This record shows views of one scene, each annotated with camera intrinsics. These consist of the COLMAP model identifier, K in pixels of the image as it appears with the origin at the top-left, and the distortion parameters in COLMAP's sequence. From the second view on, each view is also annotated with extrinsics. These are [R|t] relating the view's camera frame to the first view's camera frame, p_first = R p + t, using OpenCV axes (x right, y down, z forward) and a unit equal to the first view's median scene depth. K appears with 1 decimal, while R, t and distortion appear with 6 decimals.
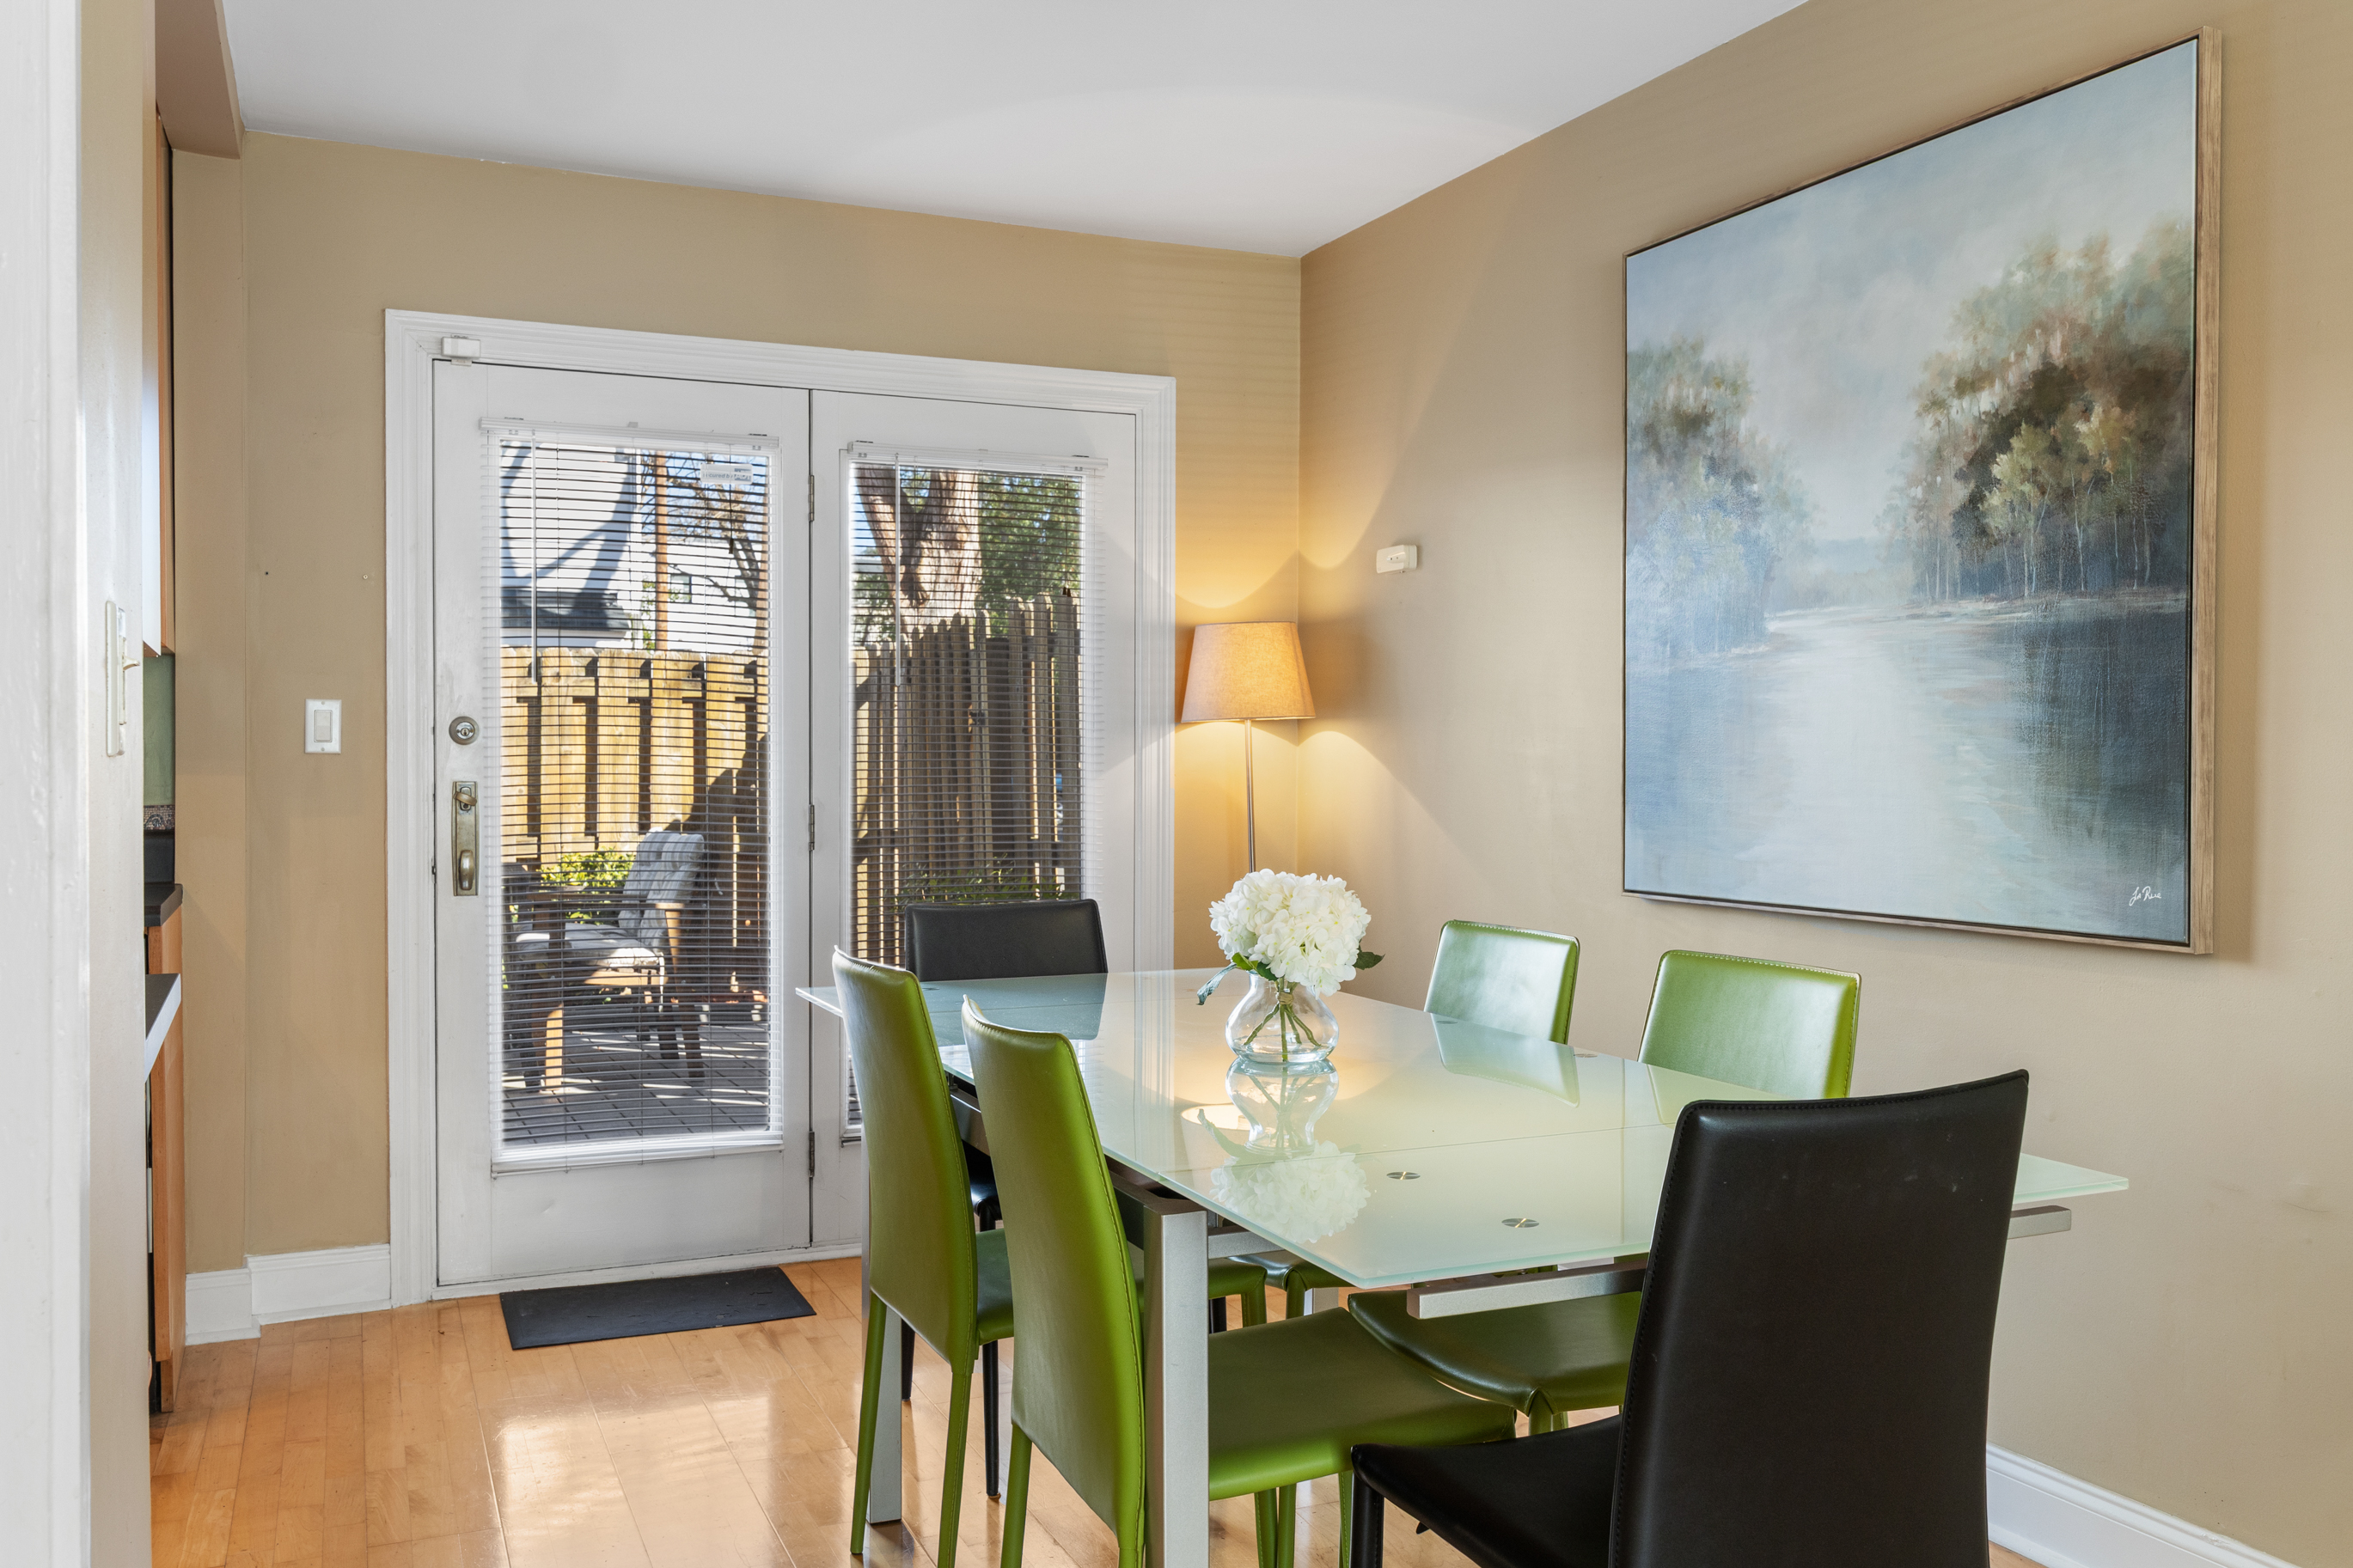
lens RADIAL K [[1904.2, 0, 1176.5], [0, 1904.2, 784.0], [0, 0, 1]] dist [-0.000901, -0.004796]
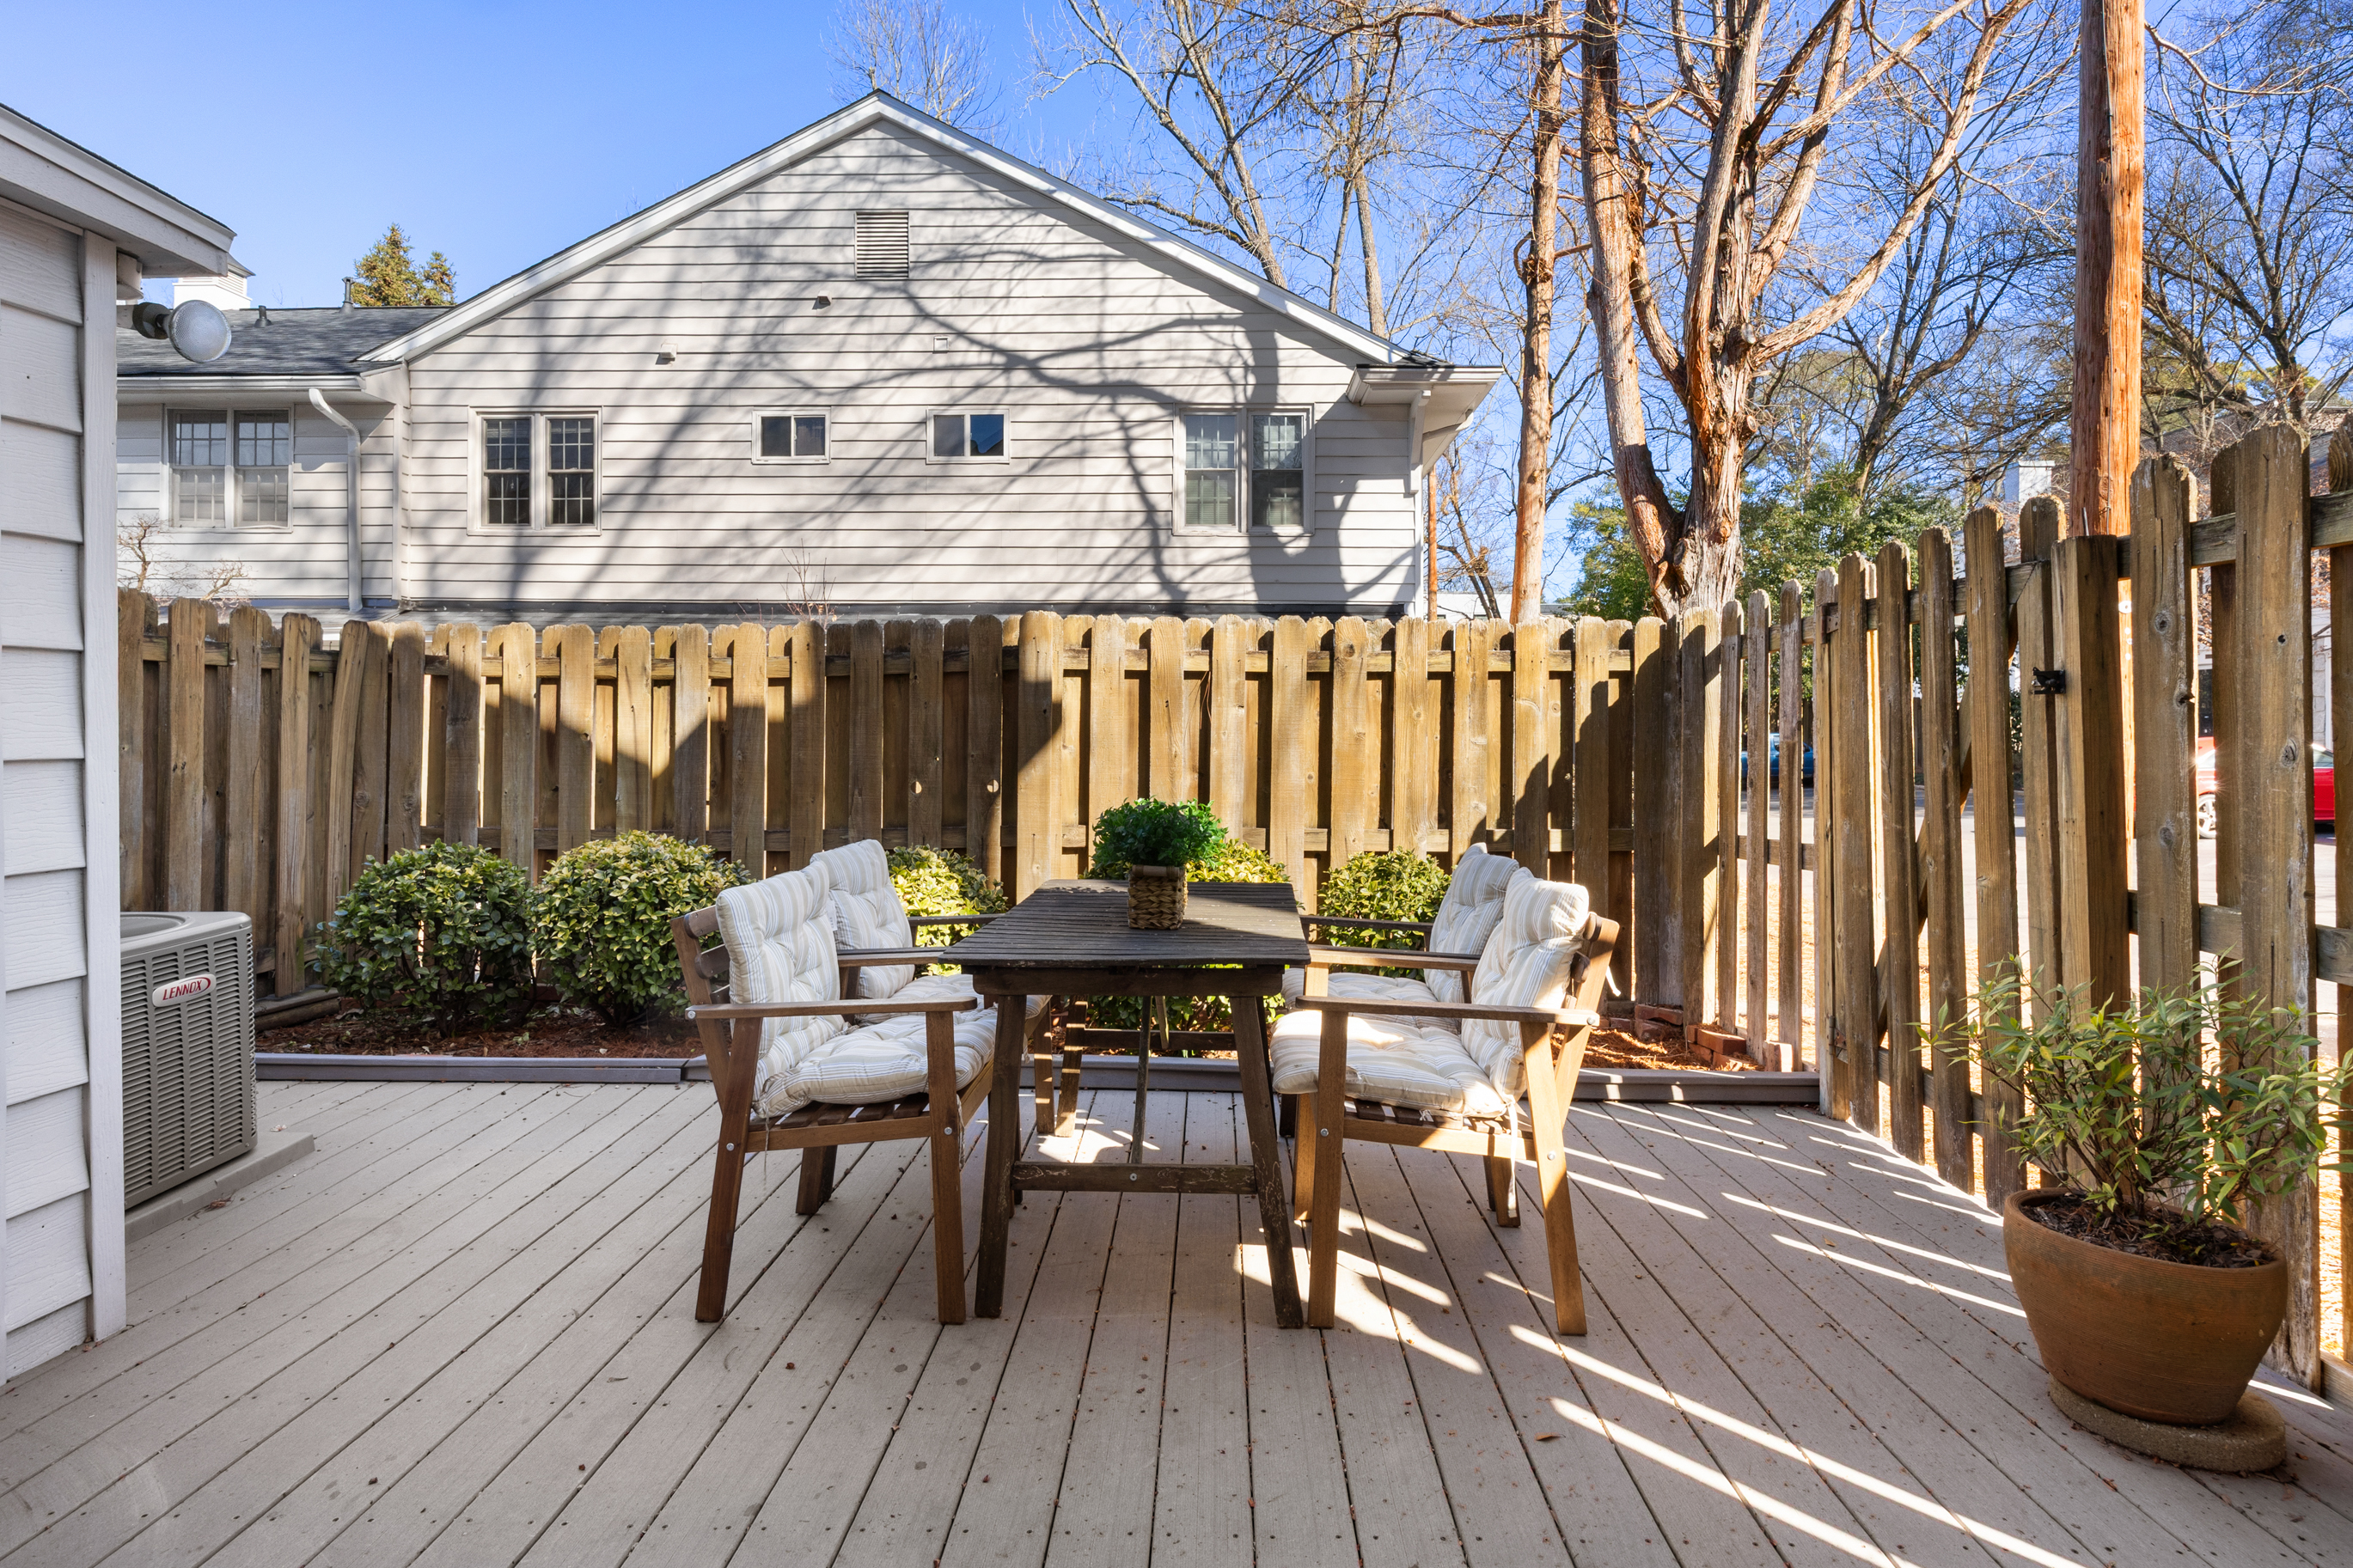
lens RADIAL K [[1158.8, 0, 1167.4], [0, 1158.8, 743.8], [0, 0, 1]] dist [-0.003433, 0.000647]
pose [[0.888705, 0.013588, -0.458278, -0.426136], [-0.016037, 0.999870, -0.001453, -0.028647], [0.458198, 0.008641, 0.888808, 1.339618]]
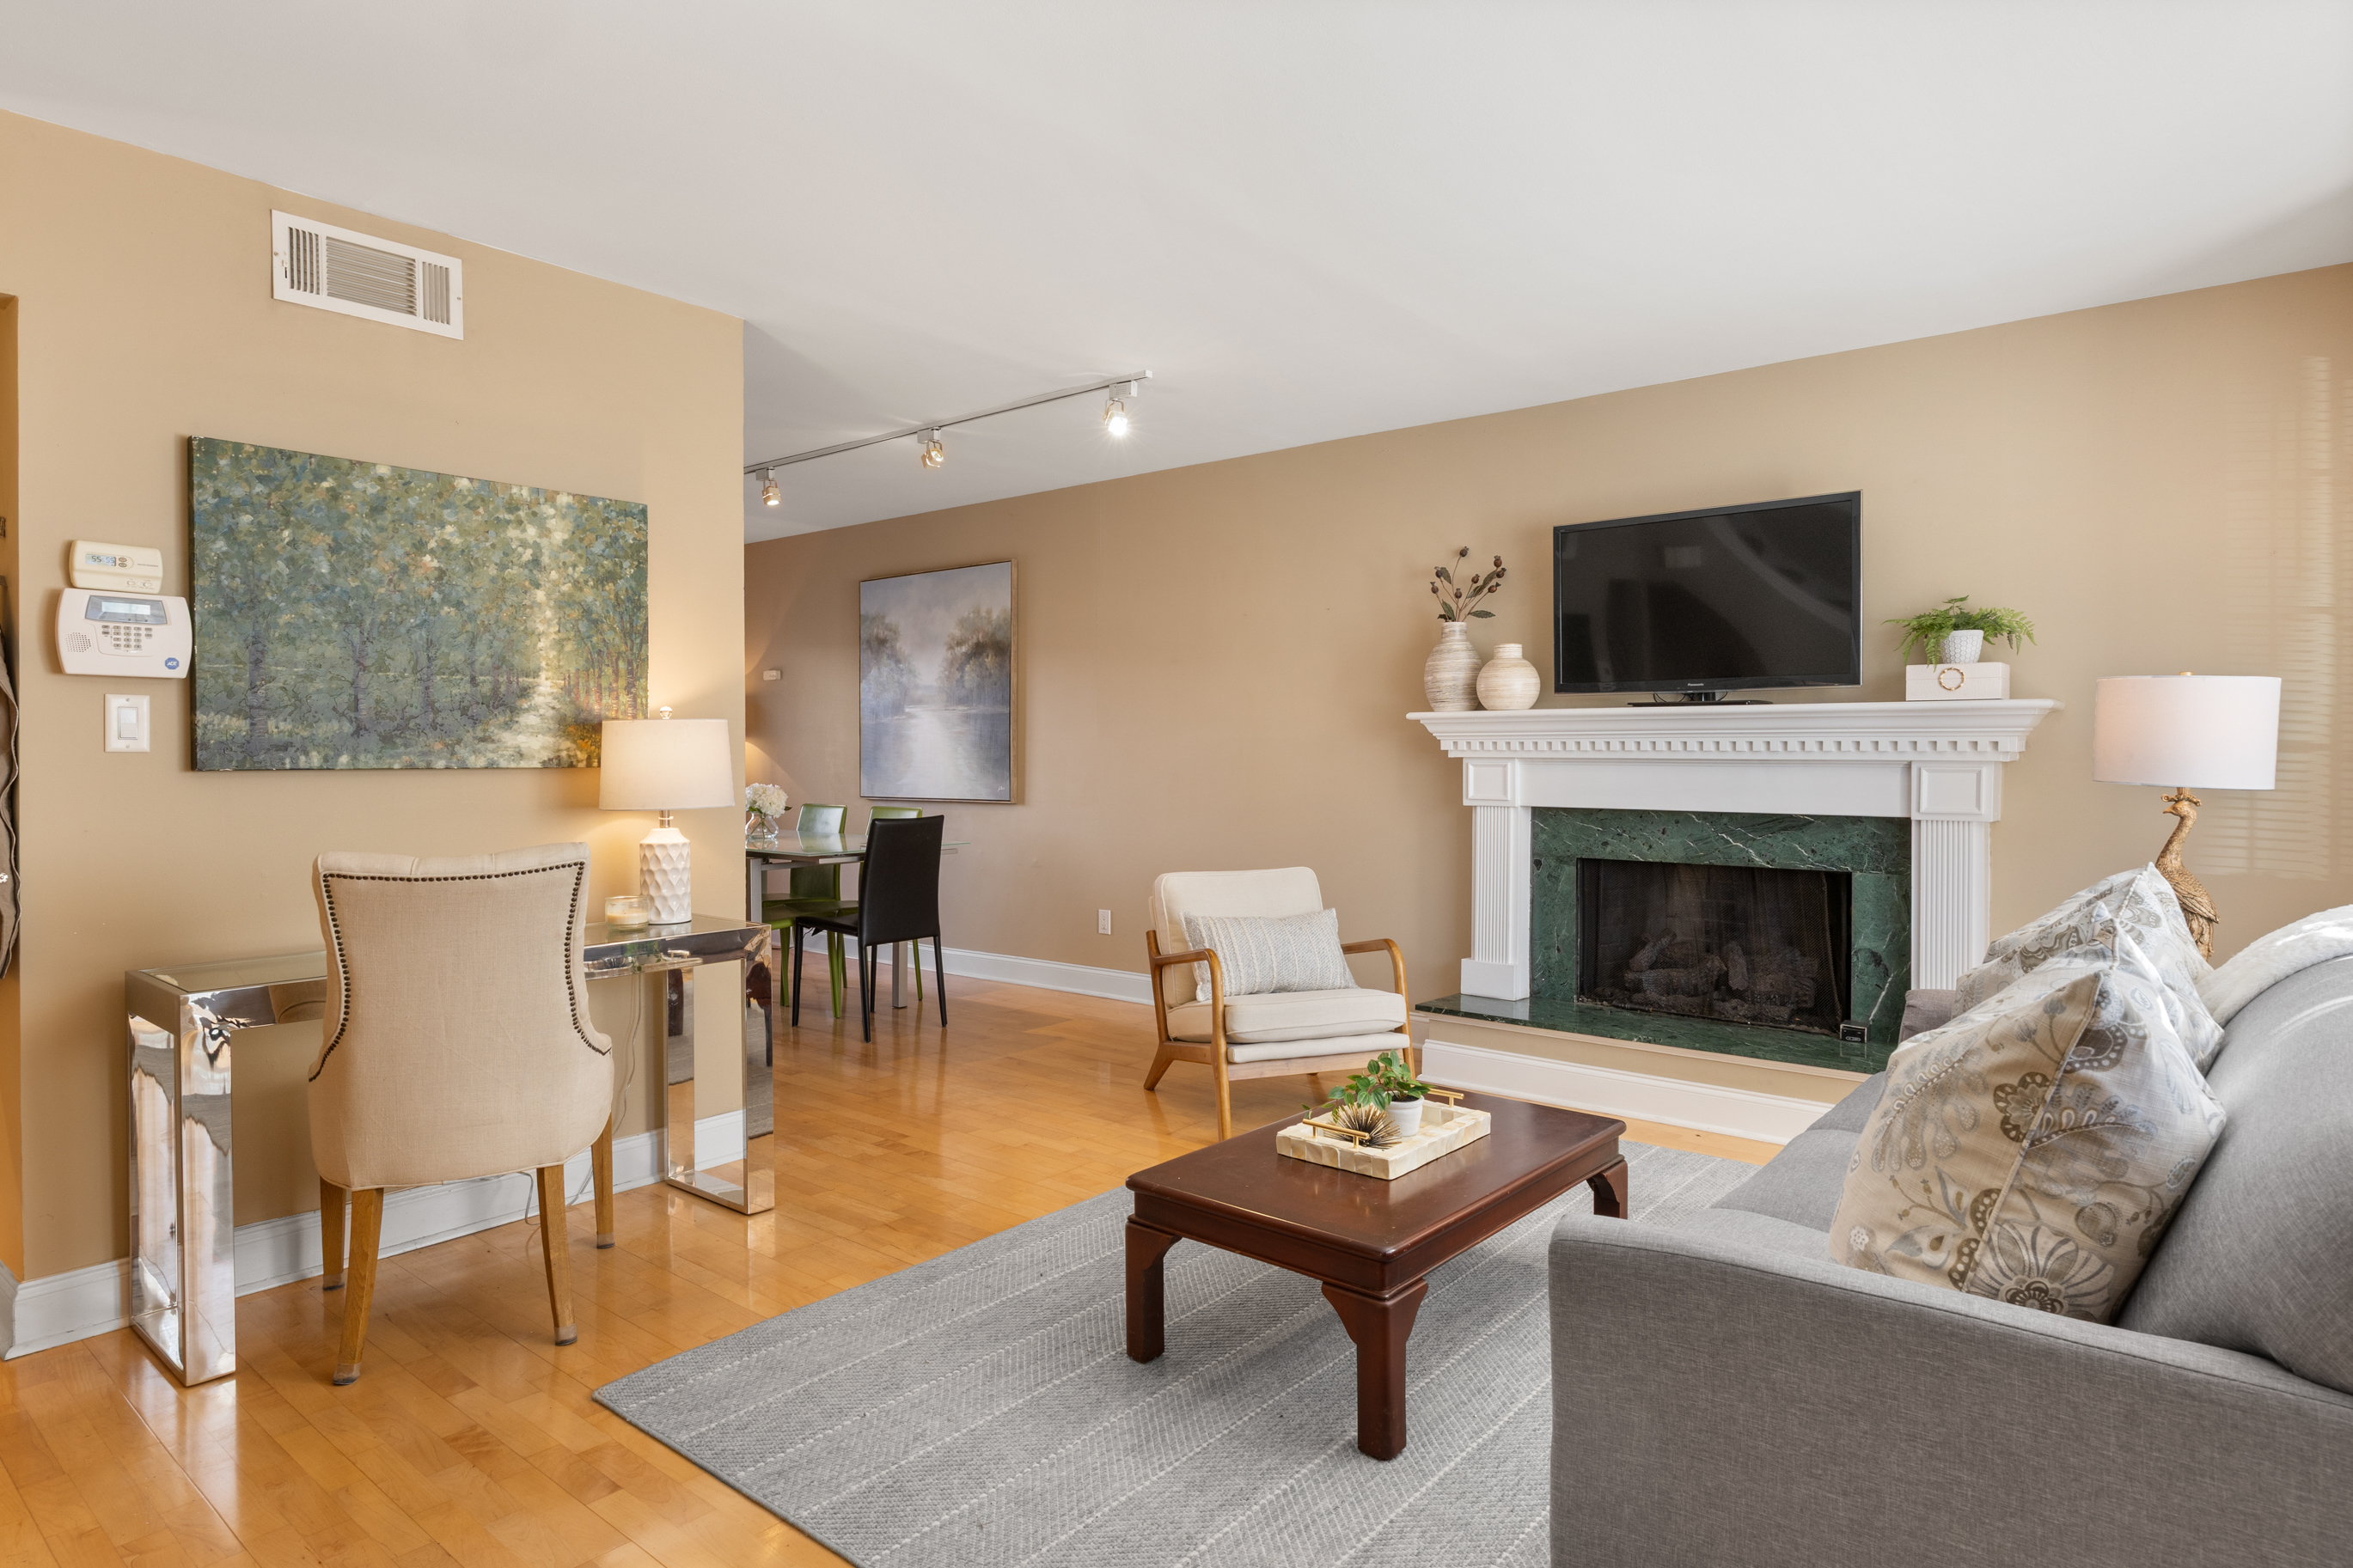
lens RADIAL K [[1319.0, 0, 1176.5], [0, 1319.0, 784.0], [0, 0, 1]] dist [-0.001272, 0.000155]
pose [[0.893456, -0.009887, 0.449043, -0.270695], [0.005697, 0.999927, 0.010681, 0.019303], [-0.449115, -0.006985, 0.893447, -1.153840]]
